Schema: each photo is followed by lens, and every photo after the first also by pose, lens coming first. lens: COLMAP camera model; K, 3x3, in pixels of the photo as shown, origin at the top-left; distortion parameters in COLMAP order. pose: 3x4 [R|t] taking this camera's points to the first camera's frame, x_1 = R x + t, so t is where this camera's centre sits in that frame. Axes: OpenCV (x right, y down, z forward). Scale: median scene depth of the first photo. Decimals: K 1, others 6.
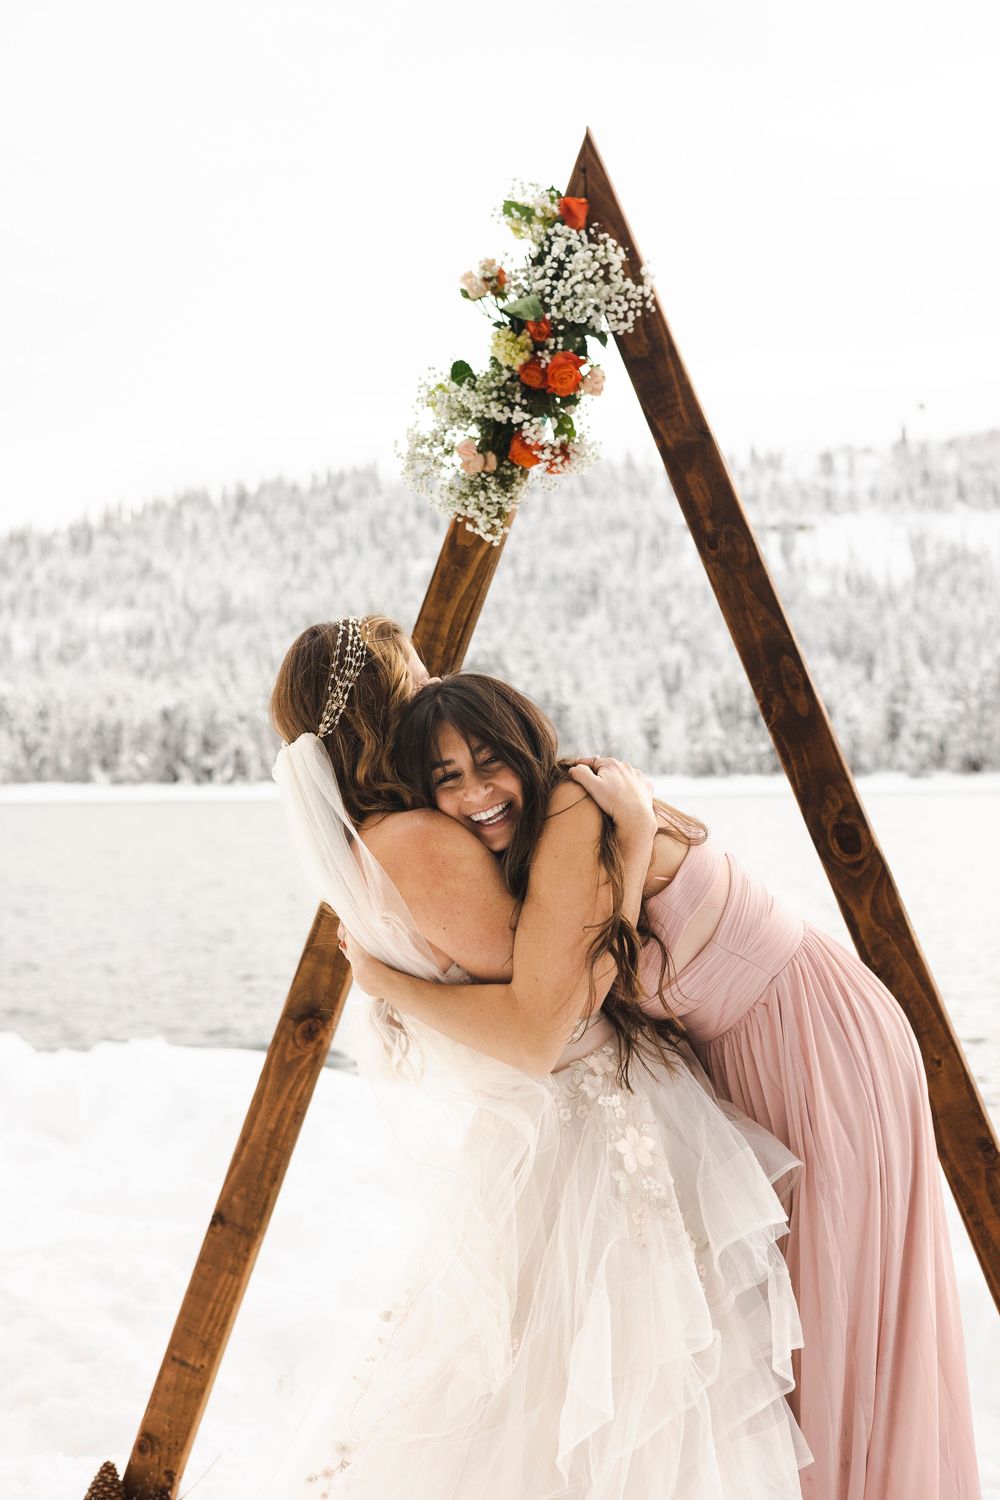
lens RADIAL K [[2282.6, 0, 471.7], [0, 2282.6, 732.7], [0, 0, 1]] dist [-0.001909, 0.103671]
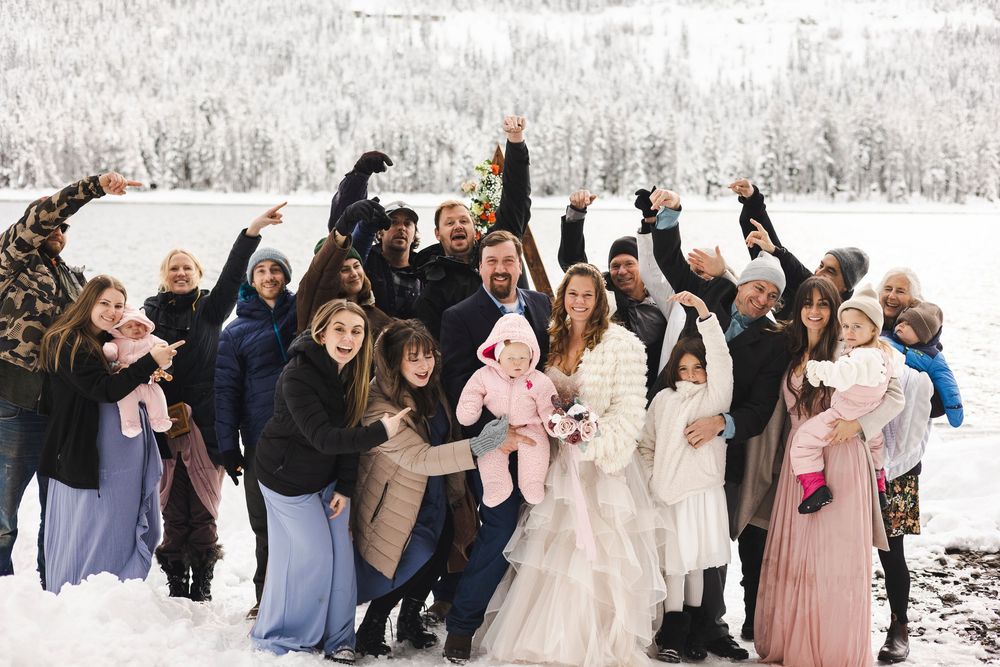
lens RADIAL K [[1764.8, 0, 548.5], [0, 1764.8, 334.1], [0, 0, 1]] dist [0.000466, 0.102334]
pose [[0.974898, 0.008192, 0.222503, -0.033041], [-0.033837, 0.993167, 0.111693, -0.020452], [-0.220068, -0.116418, 0.968513, -0.117310]]
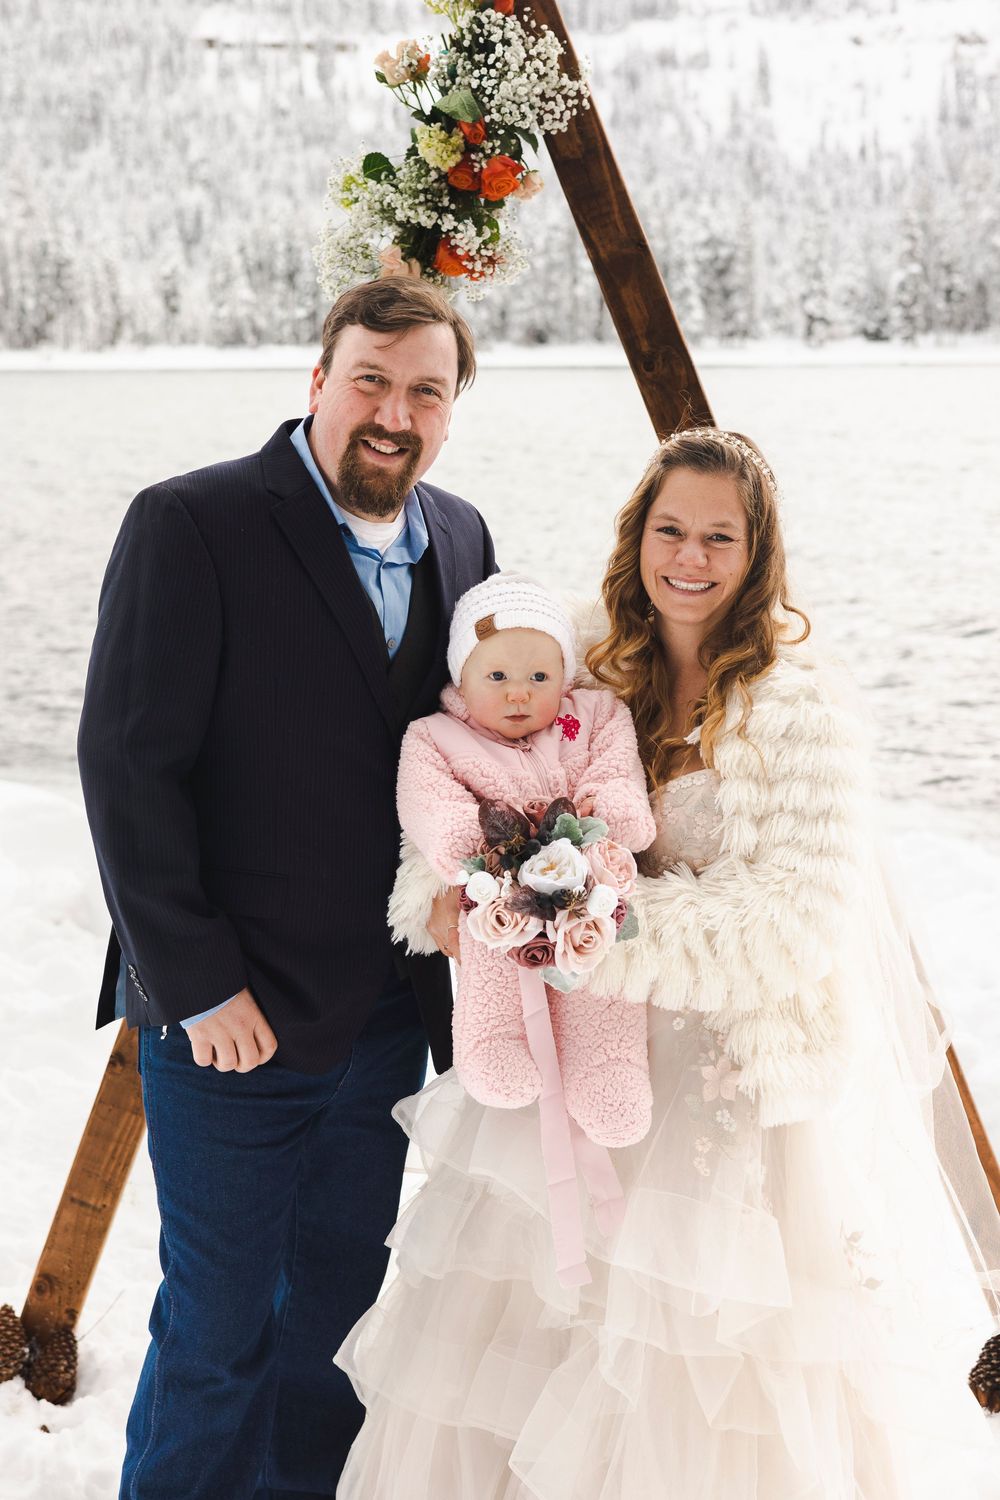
lens RADIAL K [[2647.2, 0, 503.7], [0, 2647.2, 785.2], [0, 0, 1]] dist [0.000466, 0.102334]
pose [[0.976872, -0.028384, 0.211933, -0.013746], [-0.012528, 0.981851, 0.189242, -0.008409], [-0.213458, -0.187520, 0.958787, -0.006094]]
